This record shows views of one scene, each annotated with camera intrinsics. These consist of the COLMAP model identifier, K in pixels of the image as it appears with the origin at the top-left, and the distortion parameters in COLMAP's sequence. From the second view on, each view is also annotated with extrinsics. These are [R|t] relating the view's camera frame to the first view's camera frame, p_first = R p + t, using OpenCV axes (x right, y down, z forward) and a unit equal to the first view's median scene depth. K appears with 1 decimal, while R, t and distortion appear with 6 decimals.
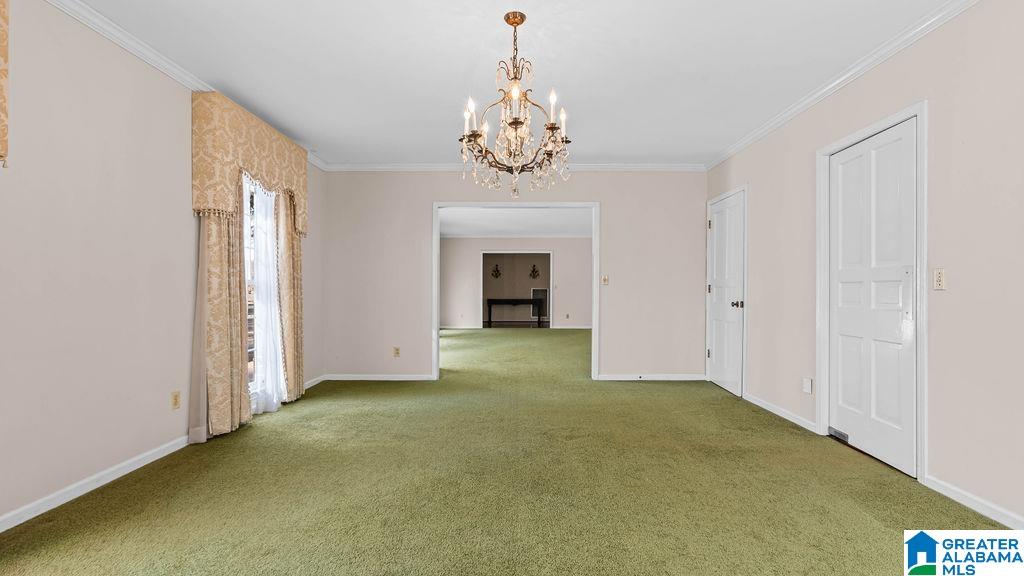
lens RADIAL K [[476.1, 0, 511.9], [0, 476.1, 293.9], [0, 0, 1]] dist [-0.013298, -0.000115]
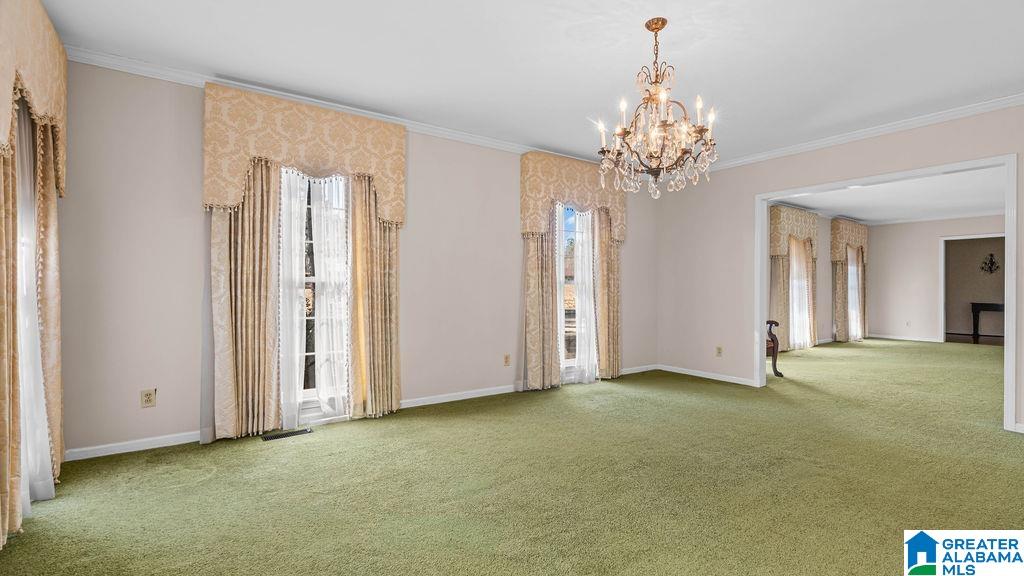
lens RADIAL K [[476.1, 0, 516.2], [0, 476.1, 286.5], [0, 0, 1]] dist [-0.013298, -0.000115]
pose [[0.564946, 0.001336, -0.825127, 0.540160], [-0.012938, 0.999890, -0.007240, -0.001724], [0.825027, 0.014766, 0.564901, 0.142111]]
